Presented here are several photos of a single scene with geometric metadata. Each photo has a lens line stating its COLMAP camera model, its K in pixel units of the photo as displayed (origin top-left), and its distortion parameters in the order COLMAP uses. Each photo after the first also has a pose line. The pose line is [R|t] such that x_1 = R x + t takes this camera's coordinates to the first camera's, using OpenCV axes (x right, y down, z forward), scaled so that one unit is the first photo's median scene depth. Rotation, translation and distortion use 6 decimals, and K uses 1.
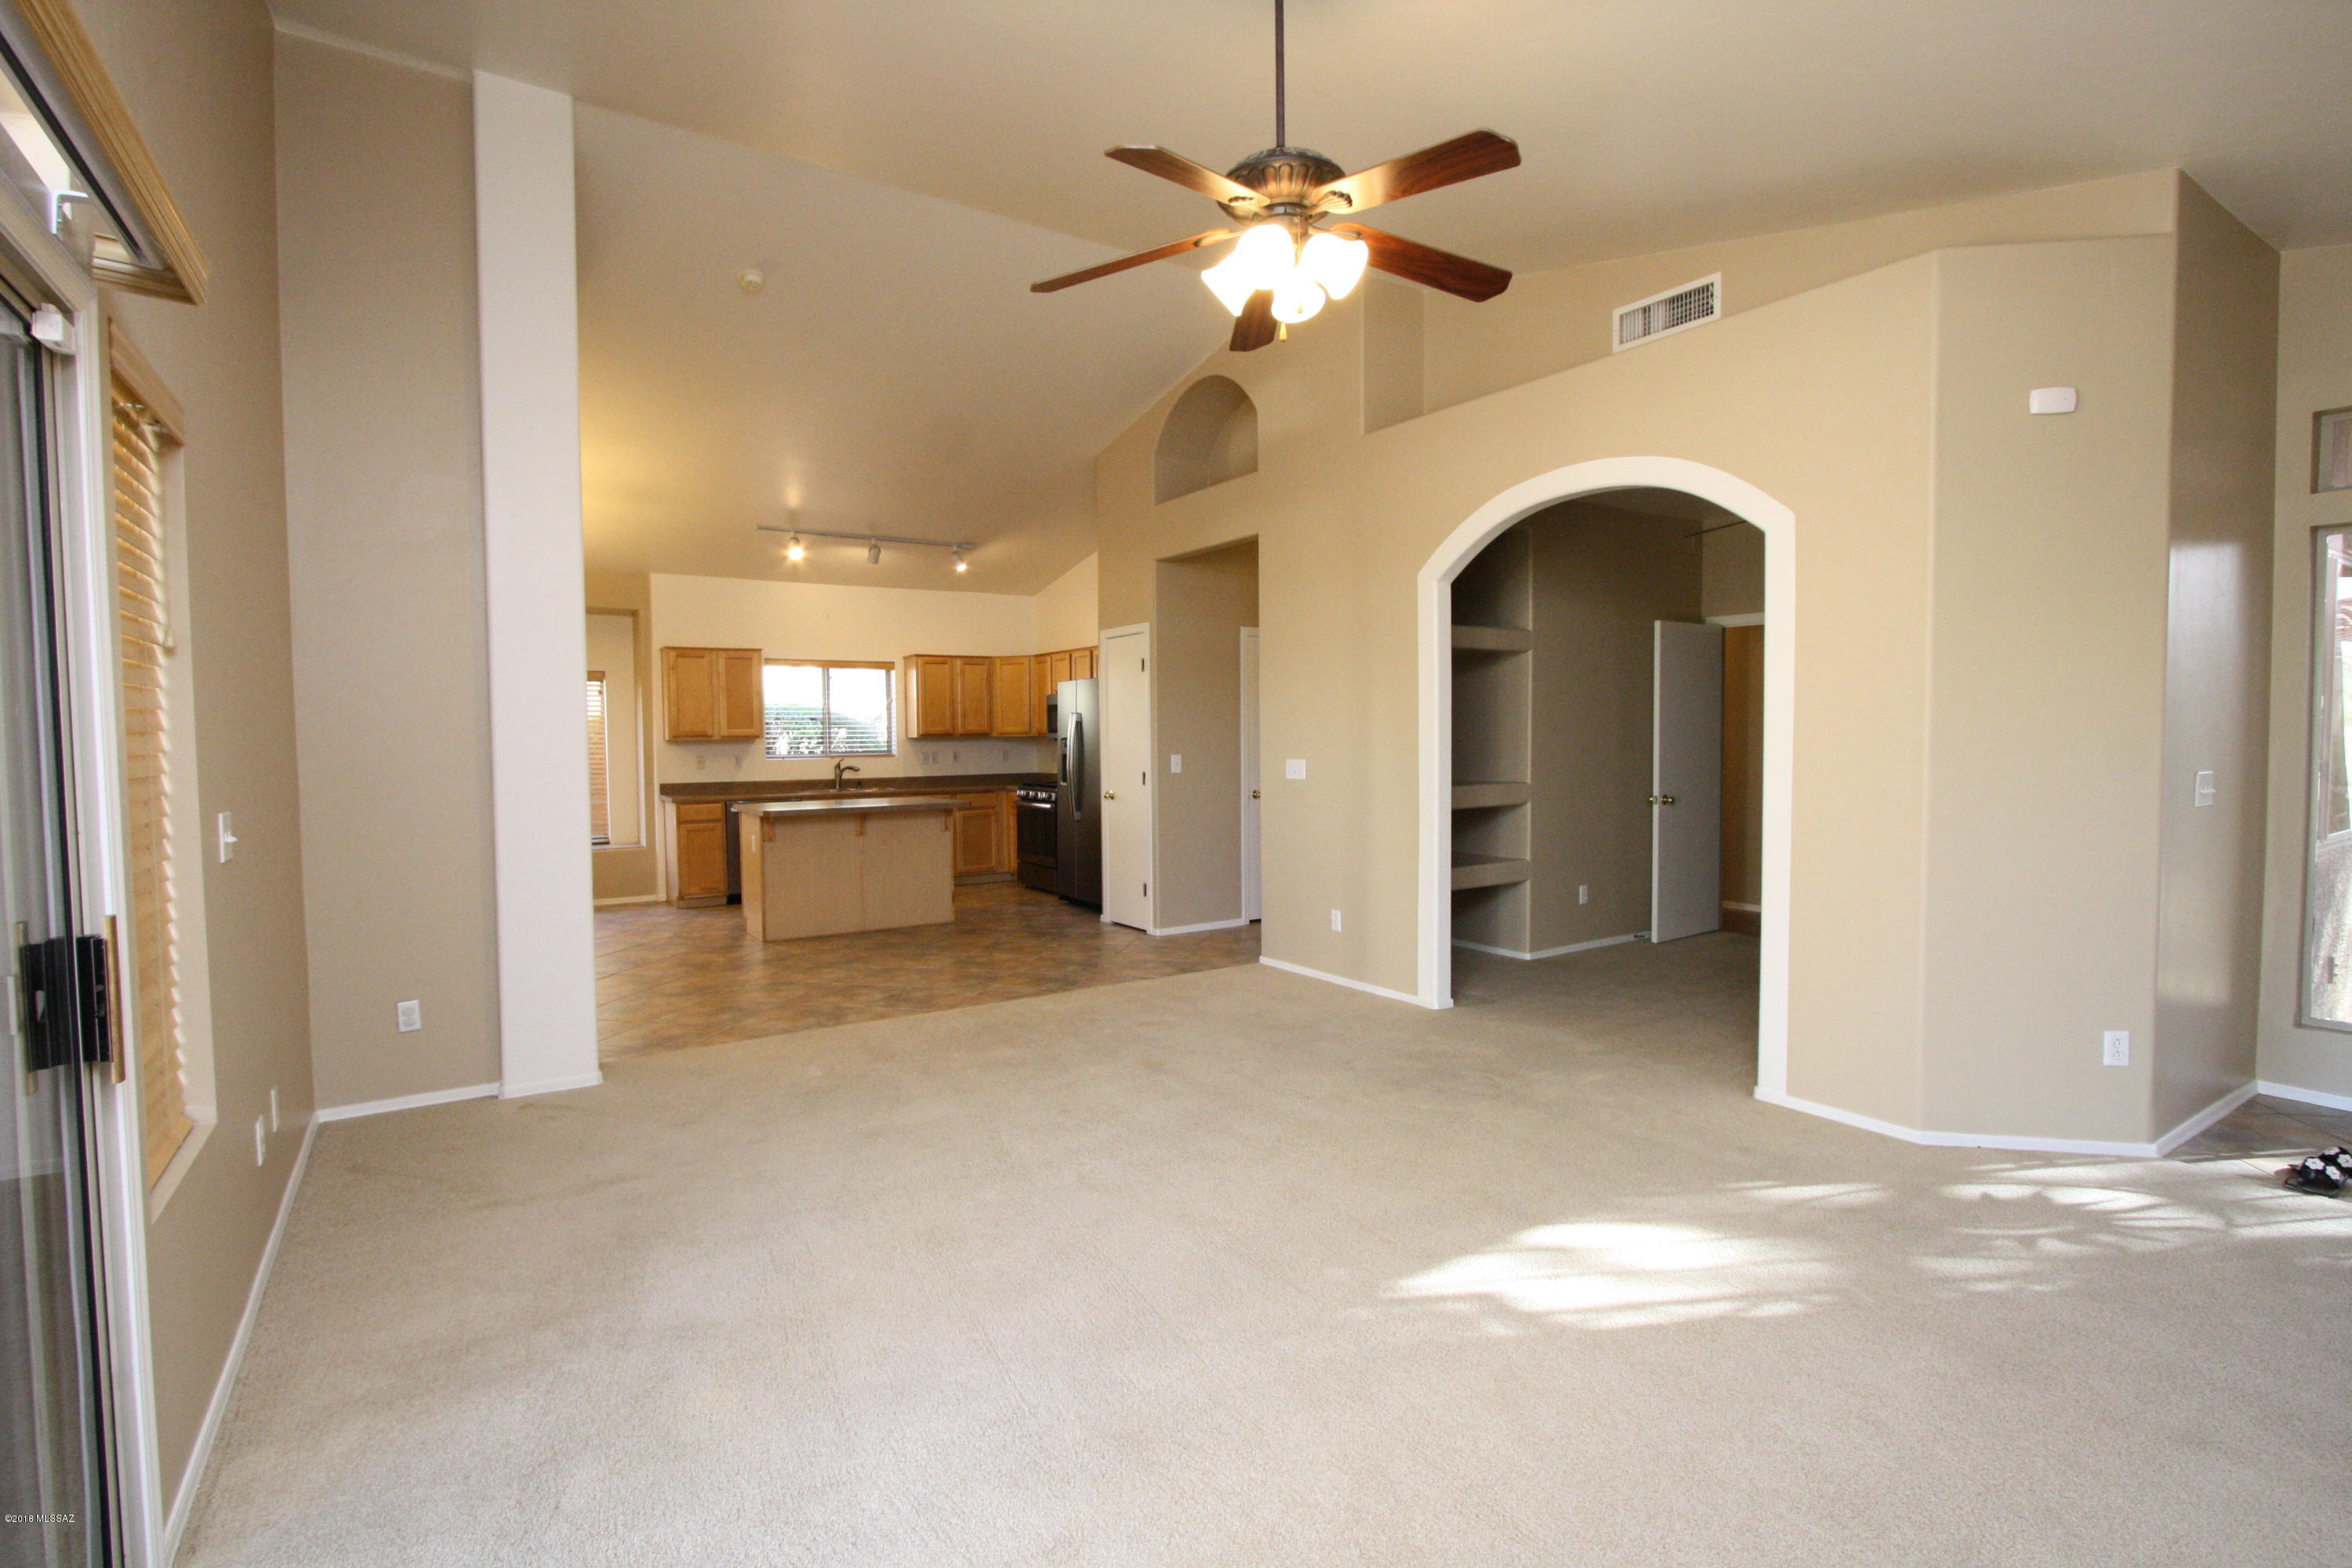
lens RADIAL K [[1086.9, 0, 1140.9], [0, 1086.9, 777.5], [0, 0, 1]] dist [-0.013013, 0.000194]
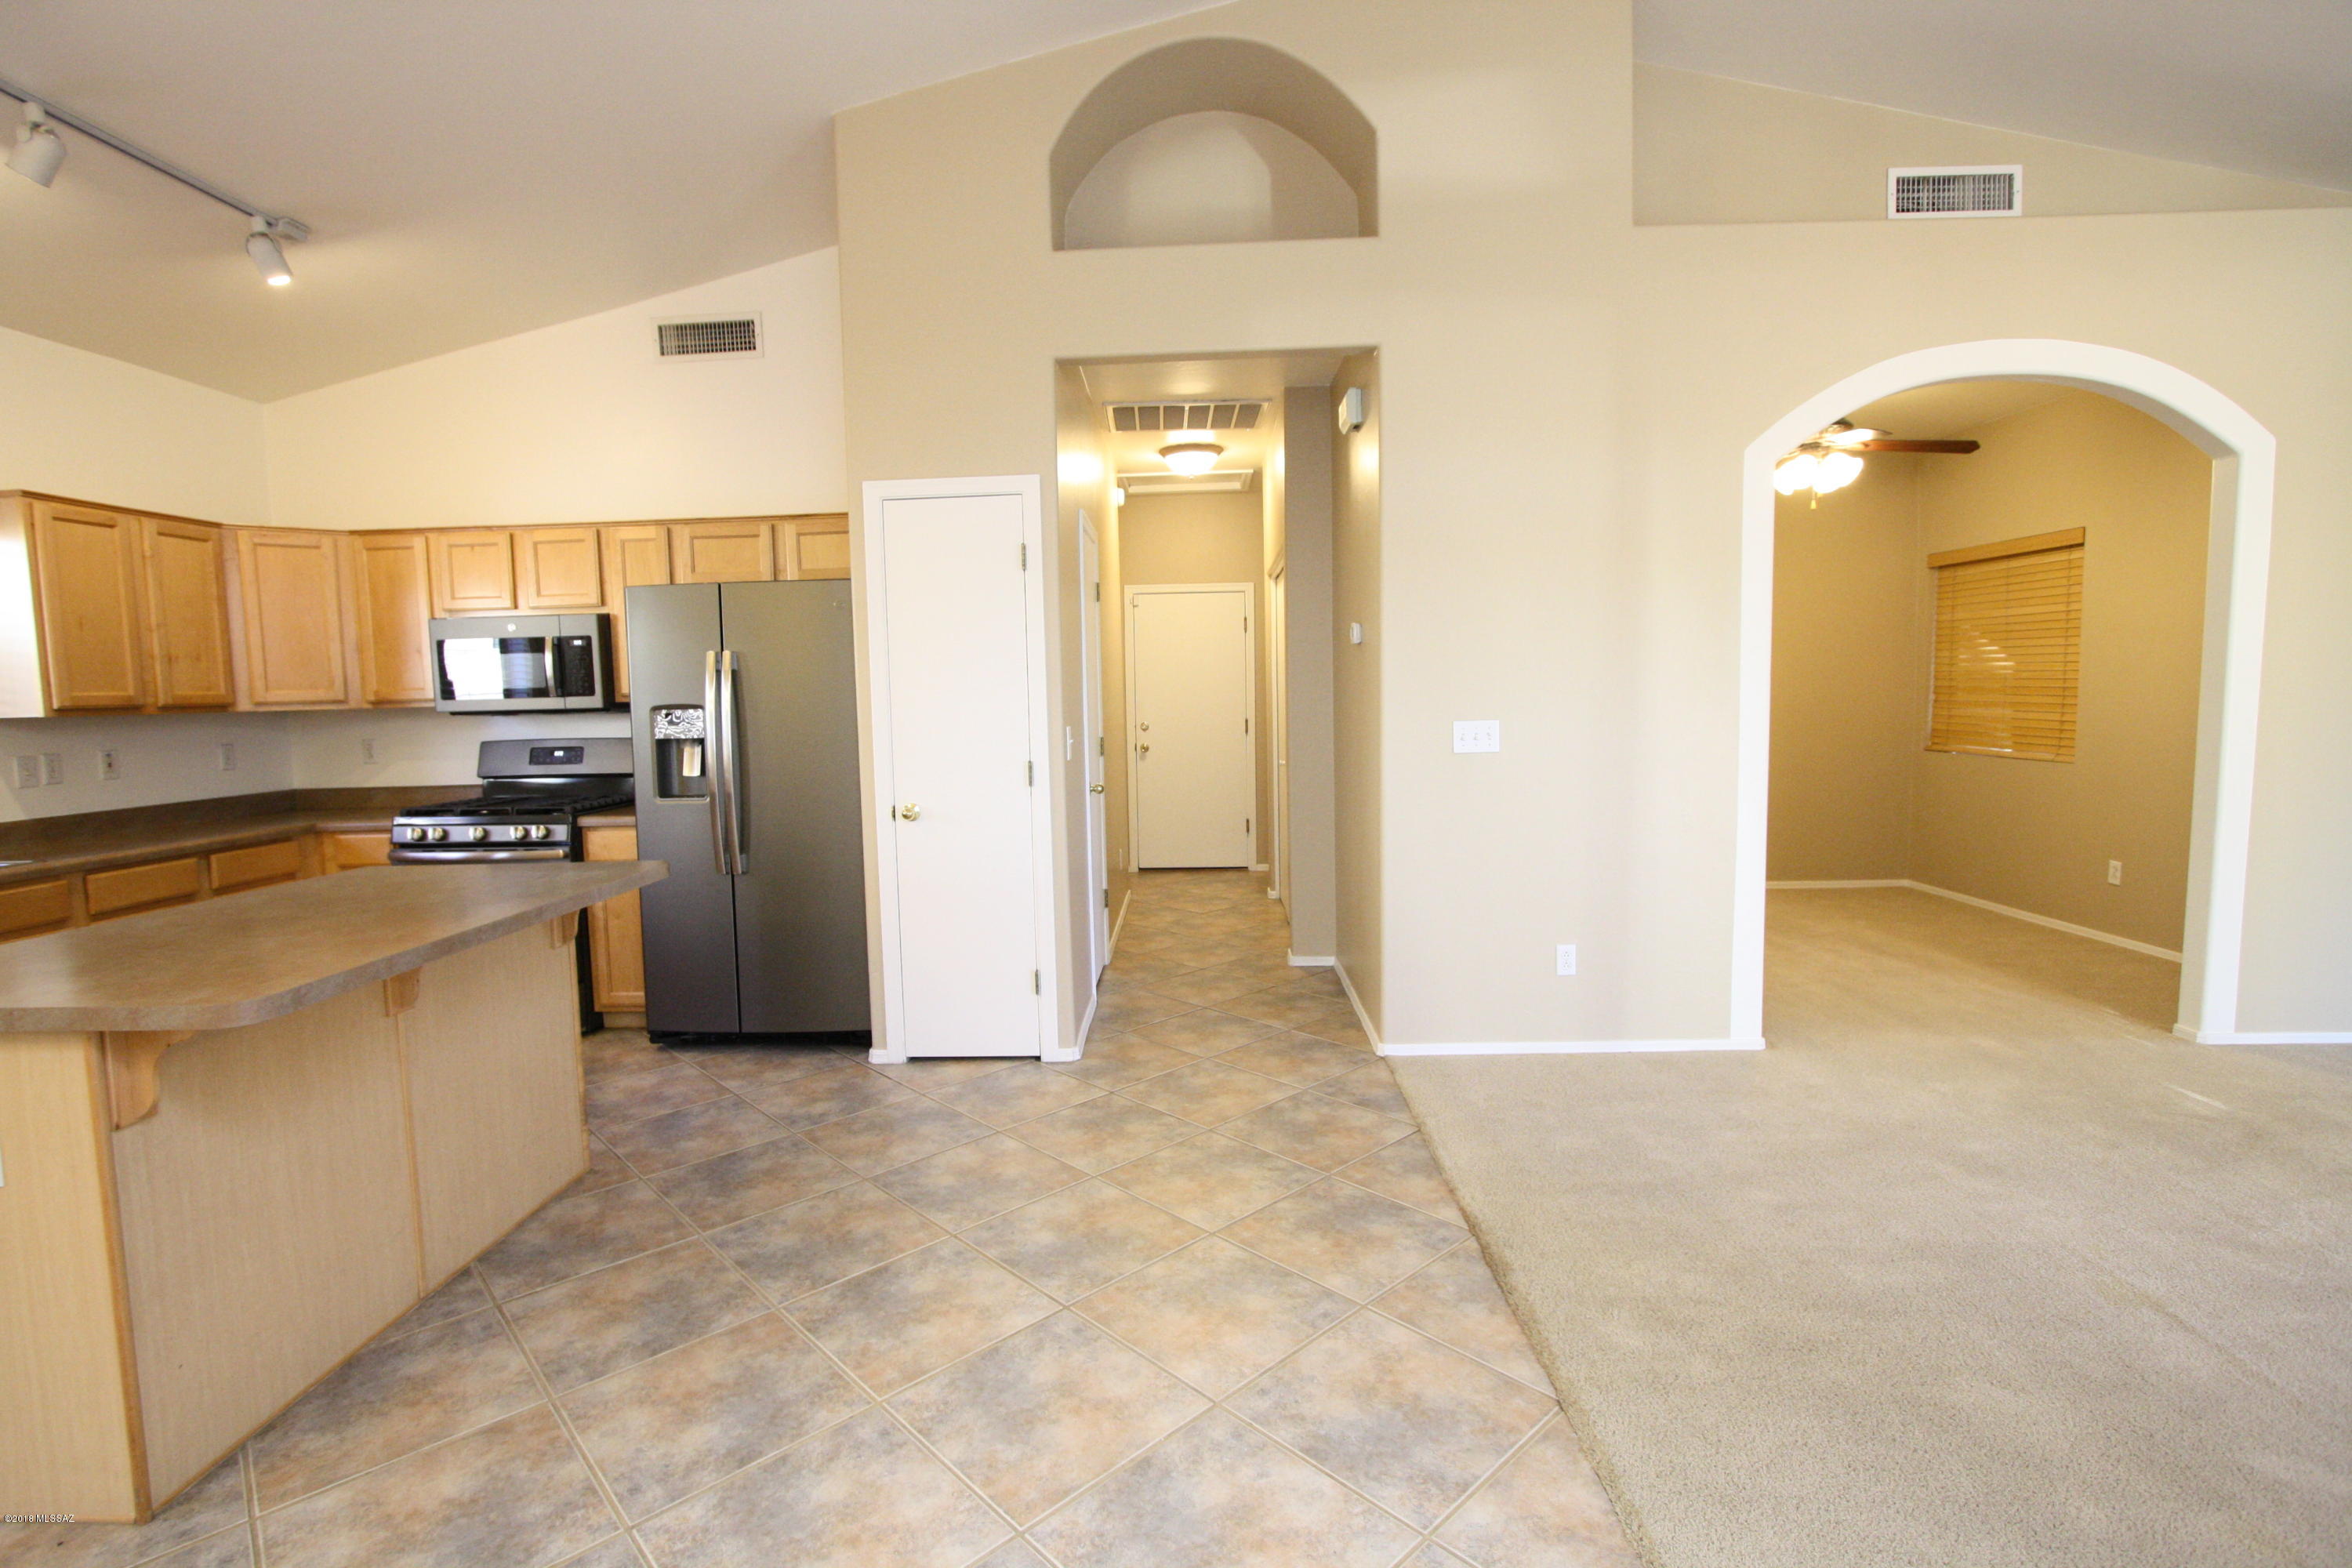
lens RADIAL K [[1086.9, 0, 1140.9], [0, 1086.9, 777.5], [0, 0, 1]] dist [-0.013013, 0.000194]
pose [[0.571535, -0.068935, 0.817677, -0.317897], [0.051040, 0.997522, 0.048422, -0.015931], [-0.818989, 0.014059, 0.573637, 0.522703]]
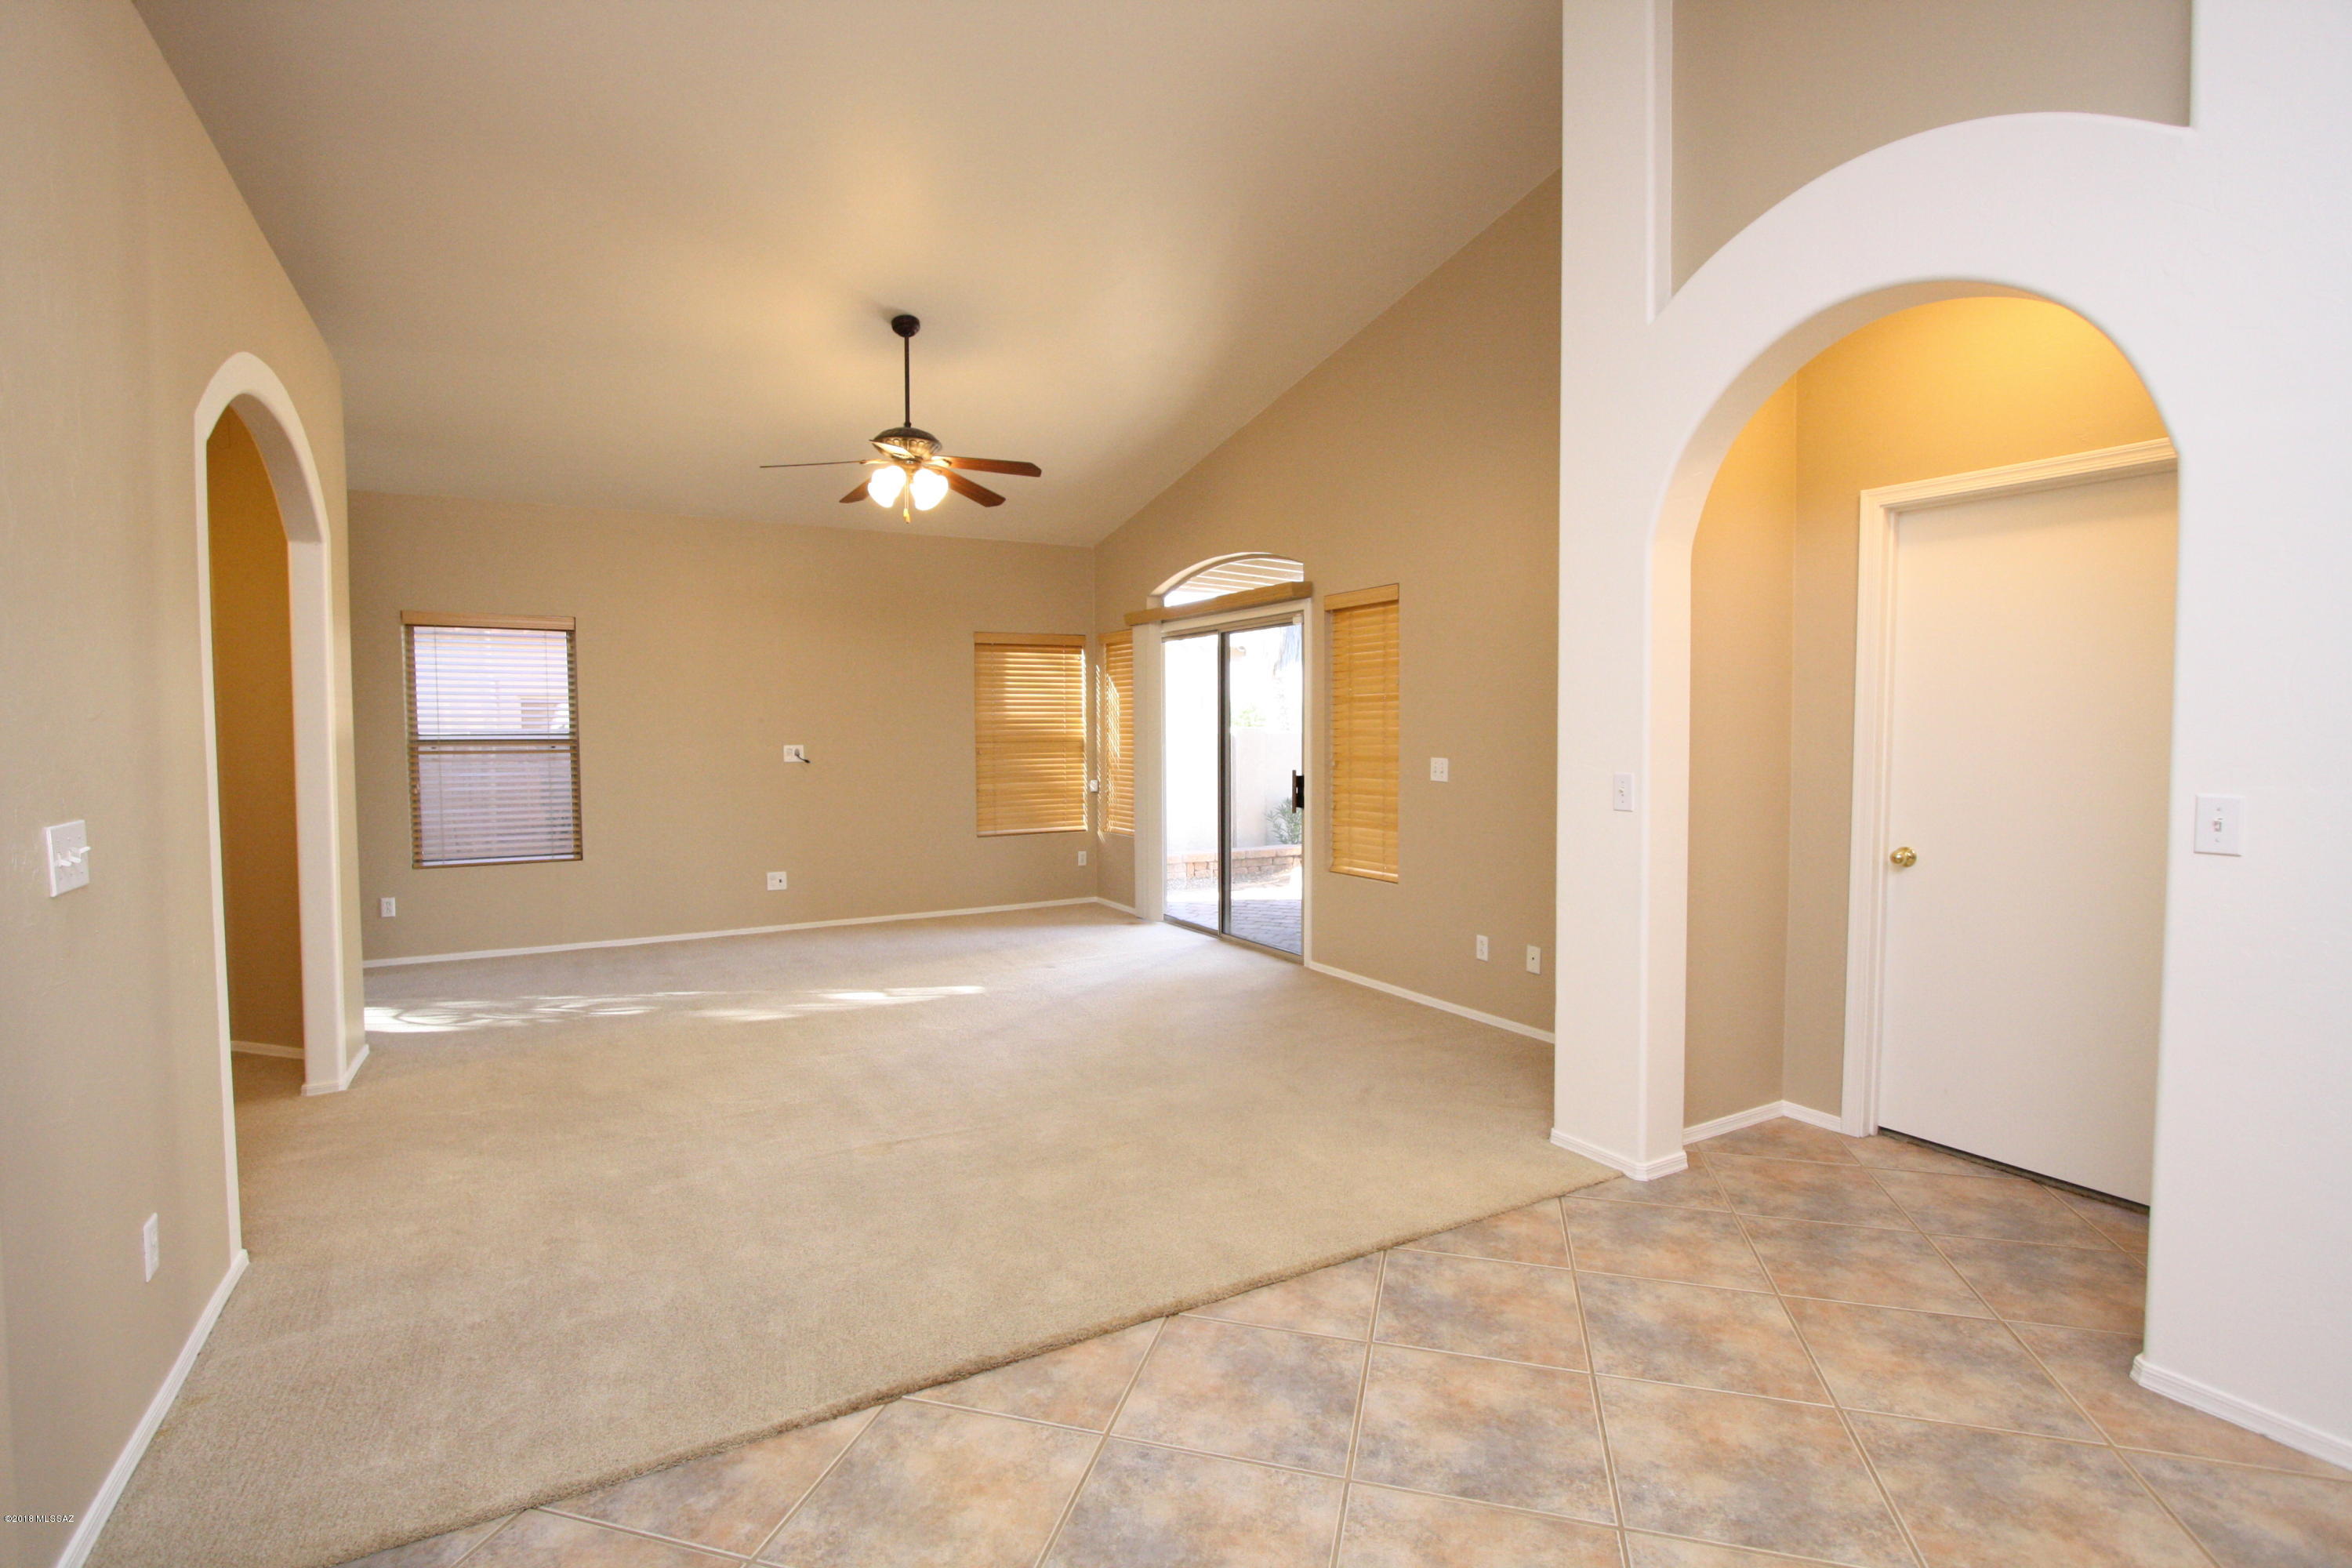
lens RADIAL K [[1085.0, 0, 1151.0], [0, 1085.0, 778.6], [0, 0, 1]] dist [-0.016042, 0.000432]
pose [[-0.998329, 0.013723, 0.056140, -0.113181], [0.018486, 0.996191, 0.085220, -0.032224], [-0.054756, 0.086116, -0.994779, 0.837076]]
